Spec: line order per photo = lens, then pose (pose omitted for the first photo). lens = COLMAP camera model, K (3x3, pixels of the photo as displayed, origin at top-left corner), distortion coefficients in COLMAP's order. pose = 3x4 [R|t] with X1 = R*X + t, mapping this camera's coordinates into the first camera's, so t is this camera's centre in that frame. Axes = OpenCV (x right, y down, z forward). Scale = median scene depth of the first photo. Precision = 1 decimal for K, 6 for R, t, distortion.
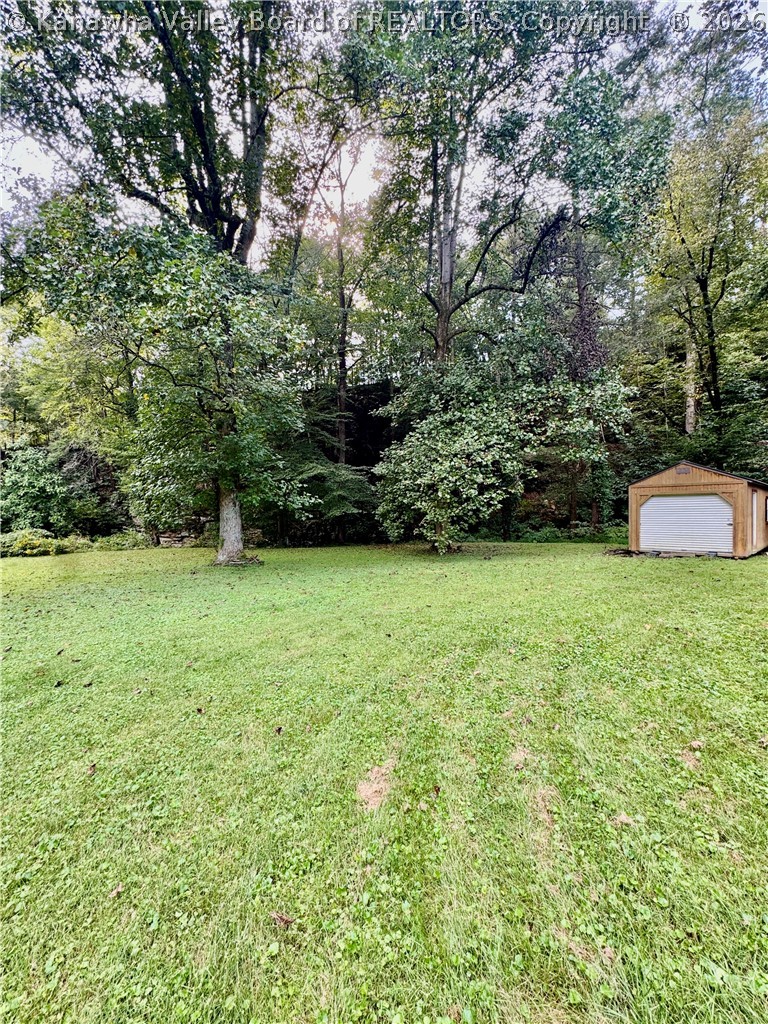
lens RADIAL K [[422.1, 0, 385.2], [0, 422.1, 514.1], [0, 0, 1]] dist [-0.000598, -0.000446]
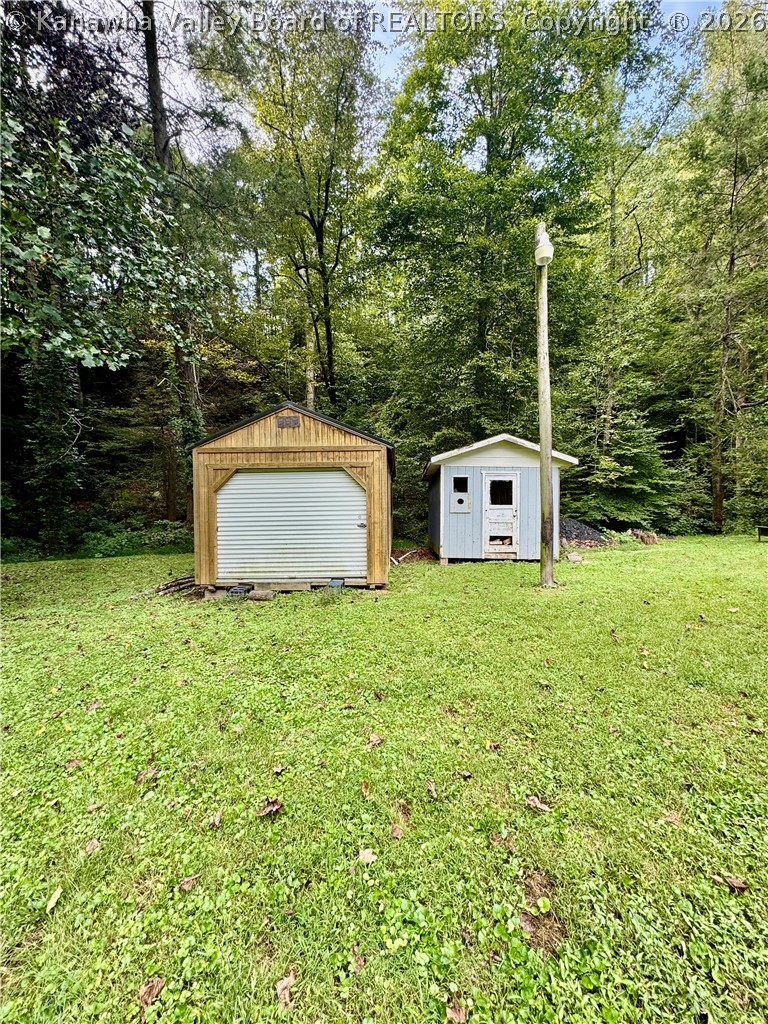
lens RADIAL K [[422.1, 0, 385.2], [0, 422.1, 514.1], [0, 0, 1]] dist [-0.000598, -0.000446]
pose [[0.702507, -0.020153, 0.711391, 0.312841], [0.012229, 0.999793, 0.016246, 0.000970], [-0.711572, -0.002713, 0.702608, 0.413324]]
